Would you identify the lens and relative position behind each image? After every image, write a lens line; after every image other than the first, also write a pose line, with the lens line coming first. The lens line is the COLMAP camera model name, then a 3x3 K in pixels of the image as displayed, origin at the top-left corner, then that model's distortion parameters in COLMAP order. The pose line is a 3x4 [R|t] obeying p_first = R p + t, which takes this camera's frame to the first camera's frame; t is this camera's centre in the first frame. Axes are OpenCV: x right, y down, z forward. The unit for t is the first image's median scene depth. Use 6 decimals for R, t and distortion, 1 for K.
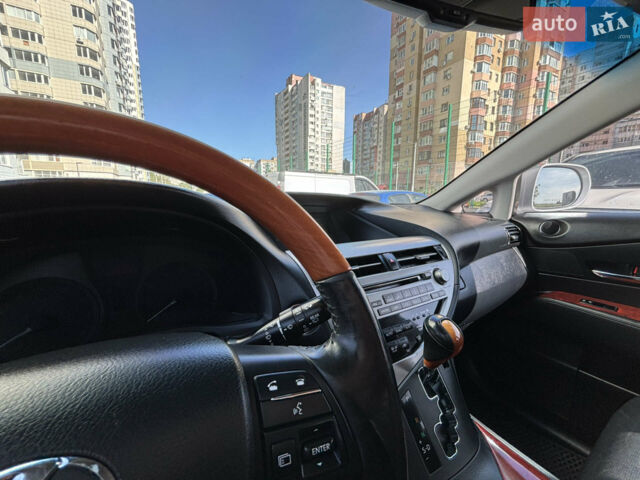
lens RADIAL K [[262.6, 0, 333.5], [0, 262.6, 226.5], [0, 0, 1]] dist [0.002577, 0.000305]
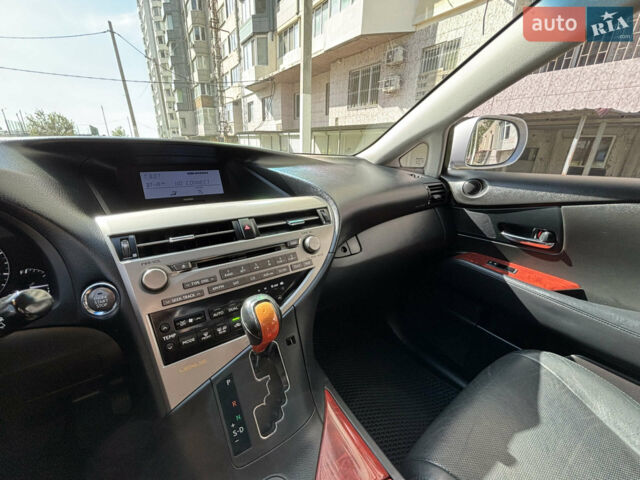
lens RADIAL K [[268.6, 0, 314.0], [0, 268.6, 232.0], [0, 0, 1]] dist [0.013232, 0.001329]
pose [[0.997450, 0.014280, 0.069926, 0.344937], [-0.028430, 0.978185, 0.205781, -0.039301], [-0.065463, -0.207244, 0.976097, 0.115804]]
